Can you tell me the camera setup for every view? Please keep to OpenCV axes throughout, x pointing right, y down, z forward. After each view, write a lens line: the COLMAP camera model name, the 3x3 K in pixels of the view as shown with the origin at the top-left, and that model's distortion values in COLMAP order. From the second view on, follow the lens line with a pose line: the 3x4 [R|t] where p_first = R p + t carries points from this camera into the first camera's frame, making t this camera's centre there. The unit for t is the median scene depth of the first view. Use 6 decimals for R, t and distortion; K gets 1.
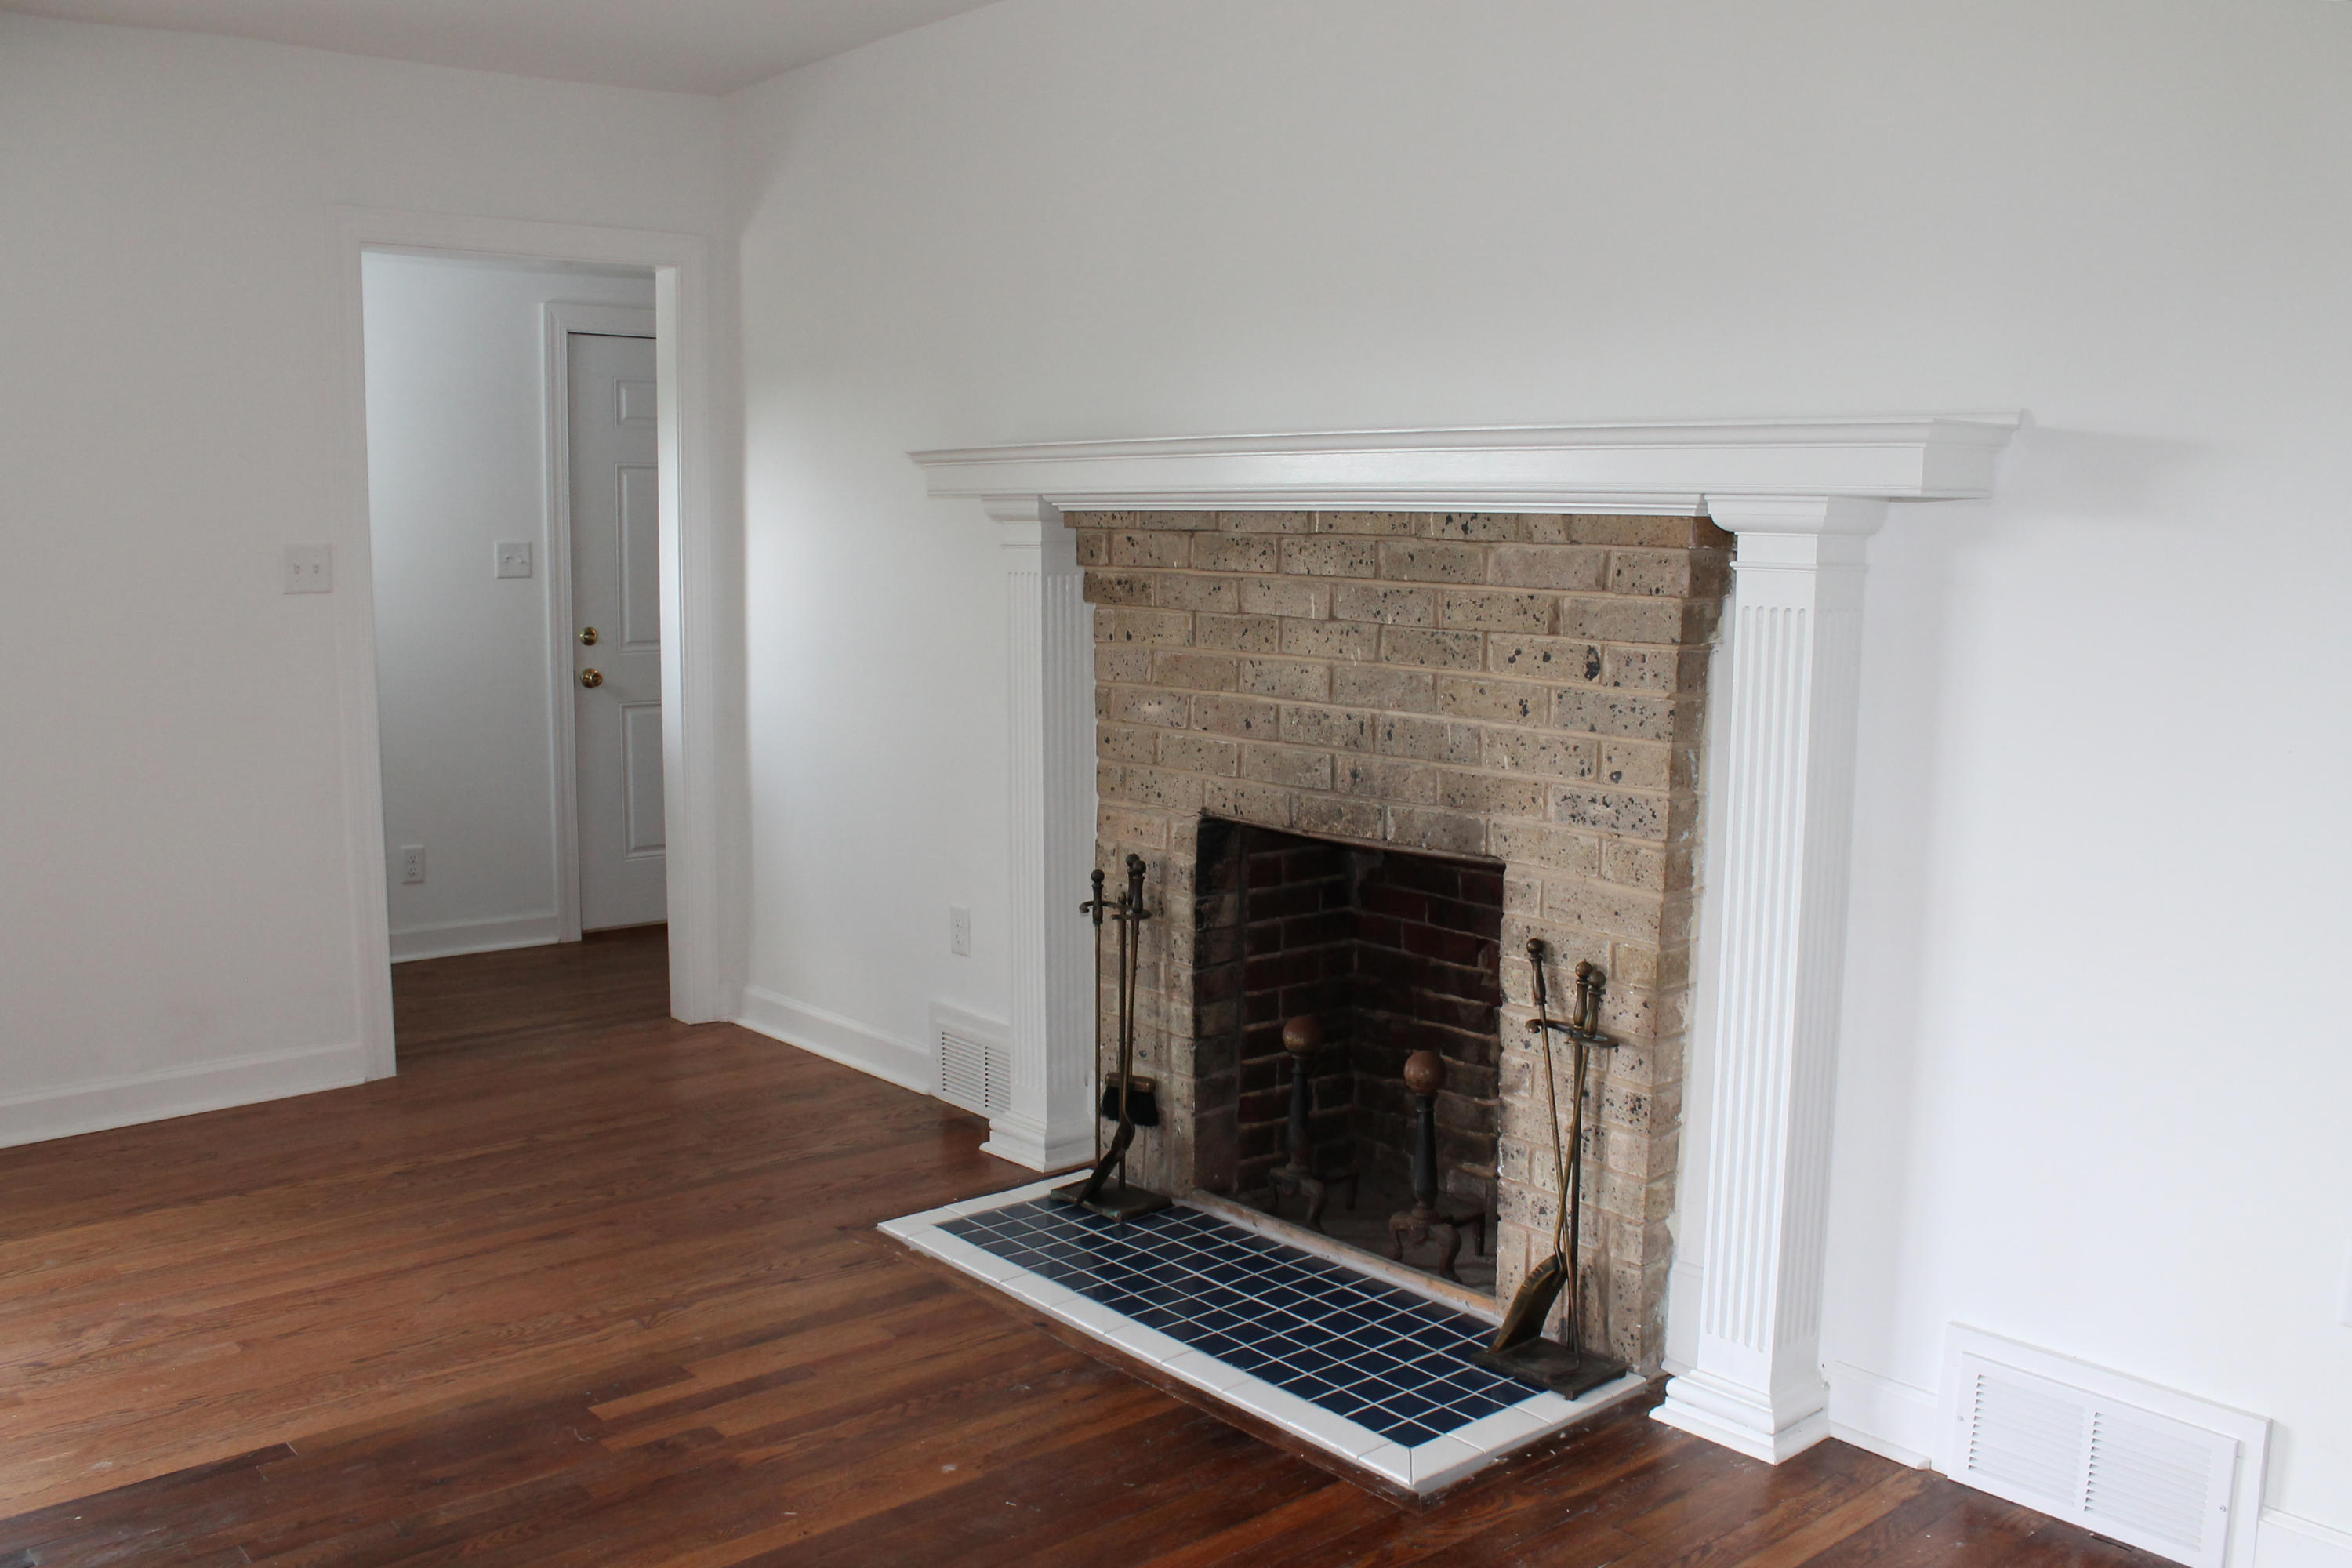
lens RADIAL K [[2027.4, 0, 1182.3], [0, 2027.4, 787.4], [0, 0, 1]] dist [-0.160399, 0.143777]
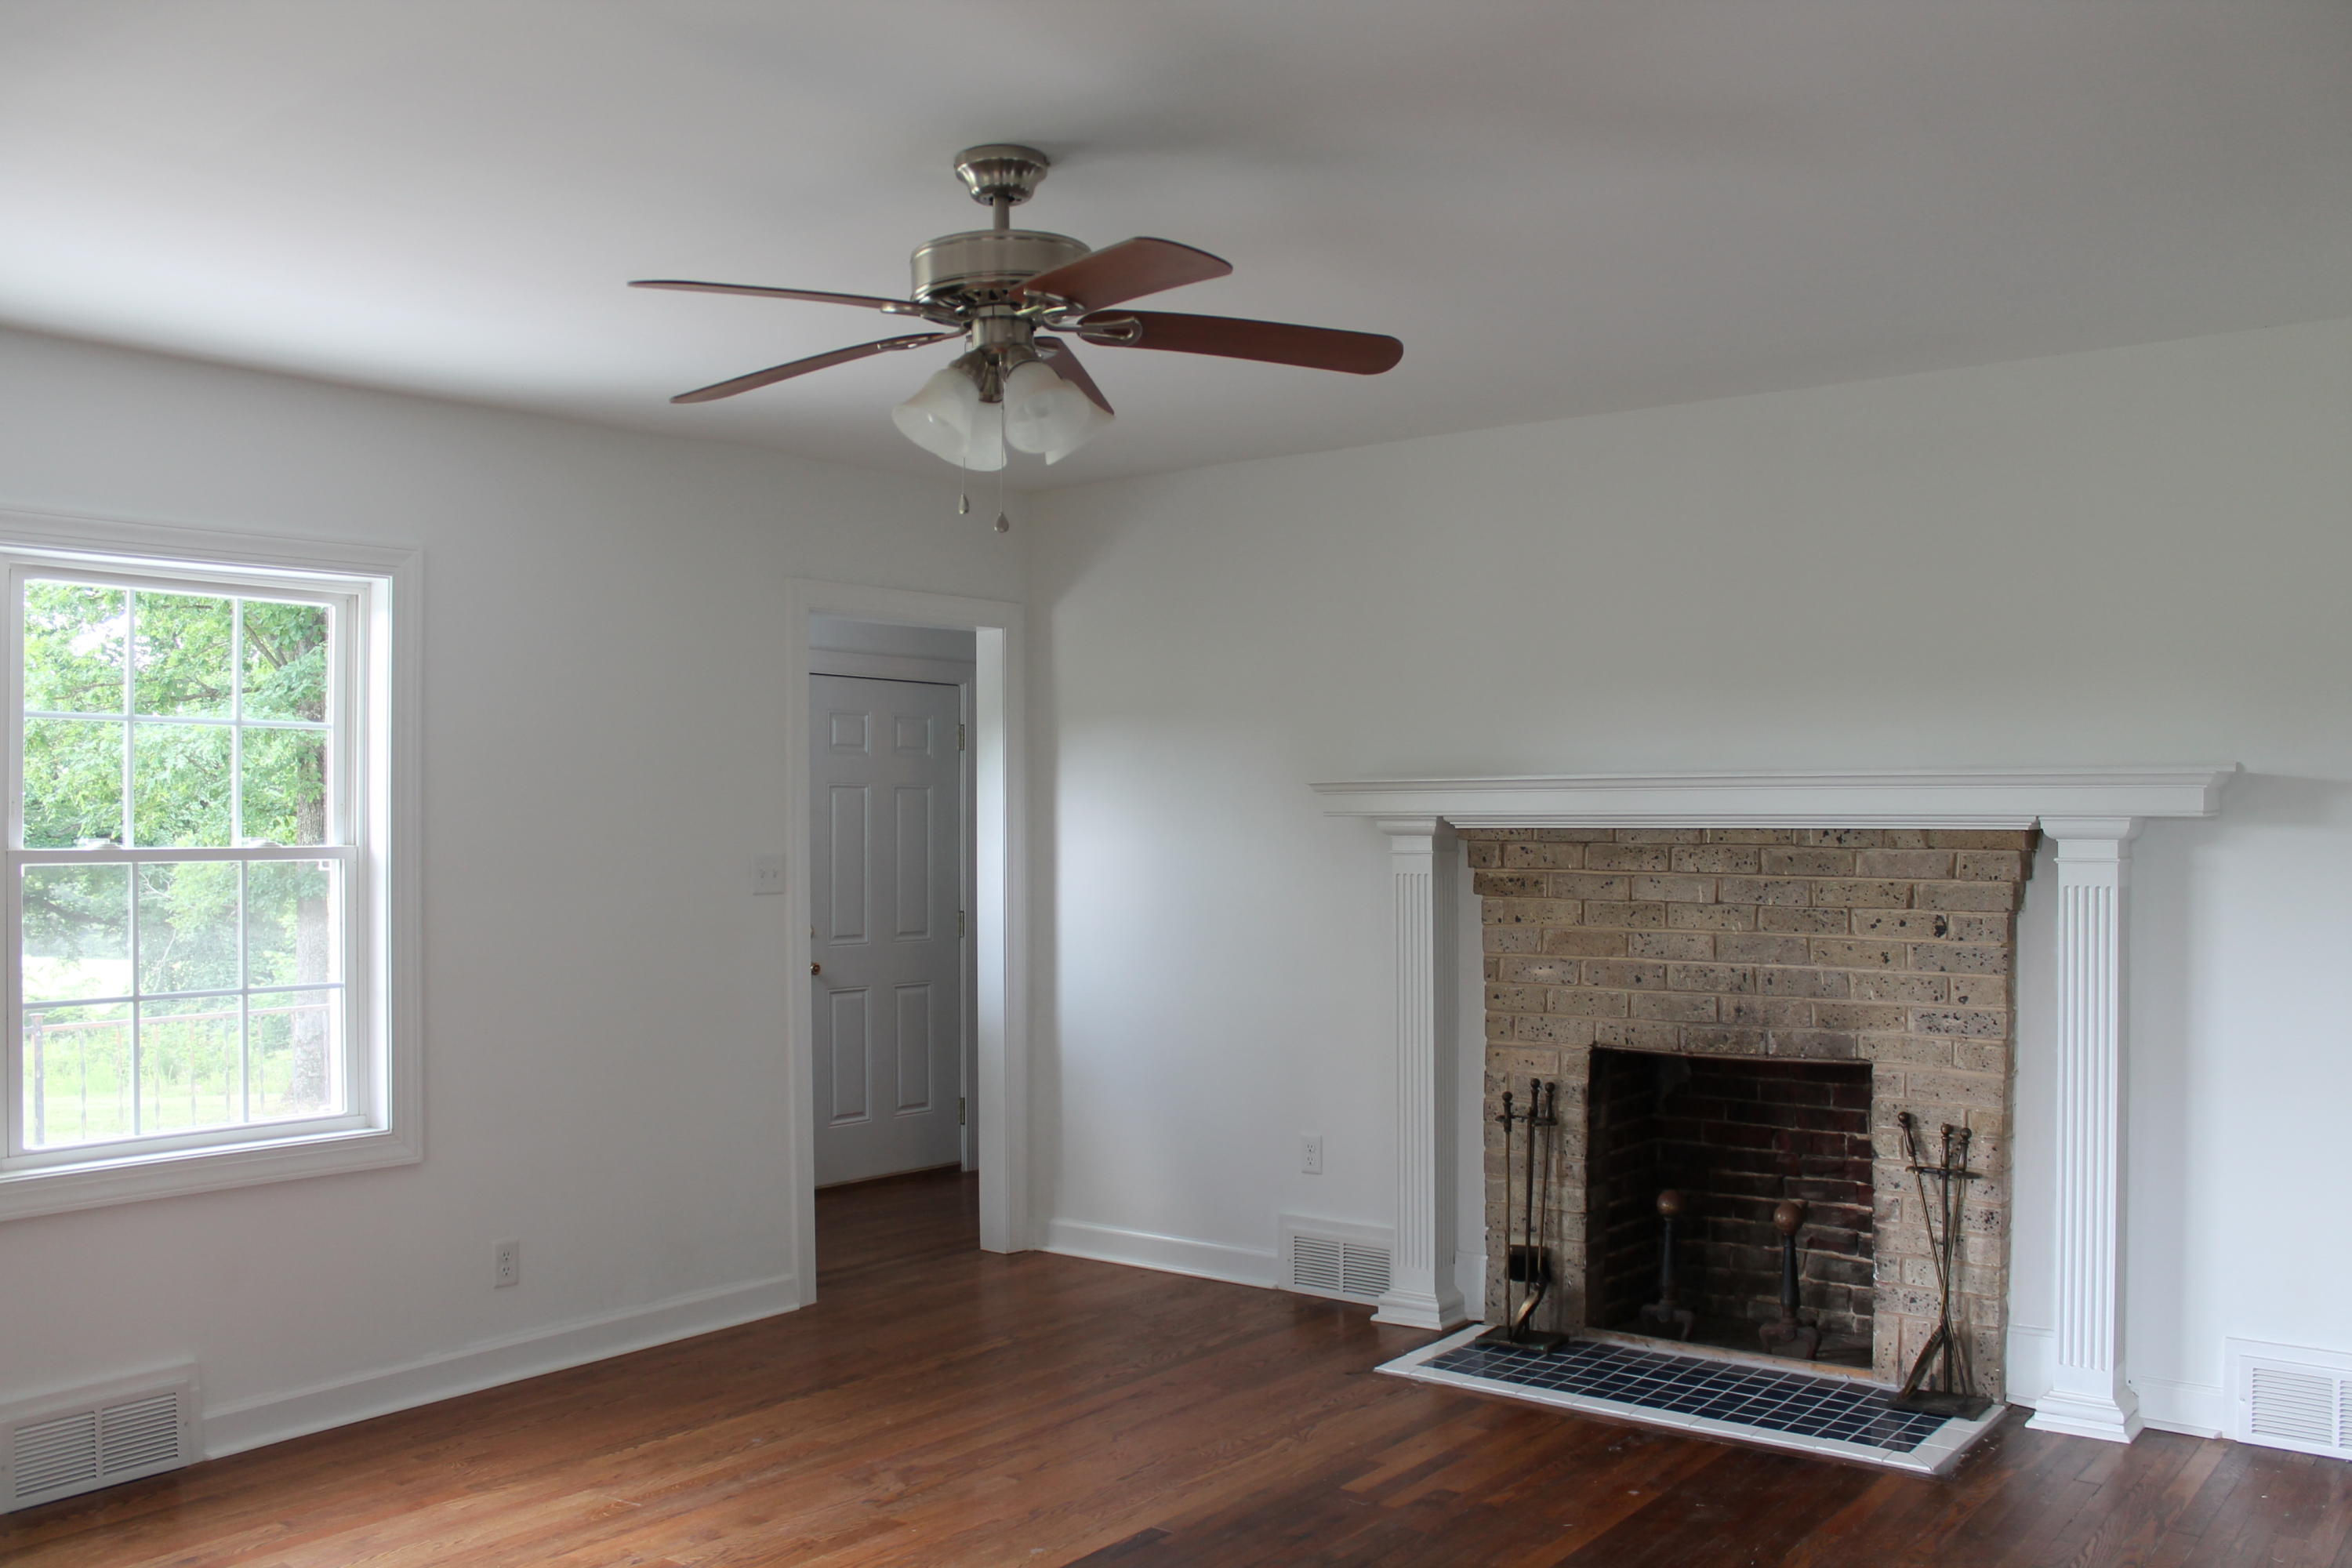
lens RADIAL K [[1978.9, 0, 1176.0], [0, 1978.9, 784.0], [0, 0, 1]] dist [-0.165715, 0.135237]
pose [[0.981875, -0.004849, 0.189469, -0.576302], [0.032643, 0.989061, -0.143853, 0.021252], [-0.186699, 0.147430, 0.971292, -0.297453]]
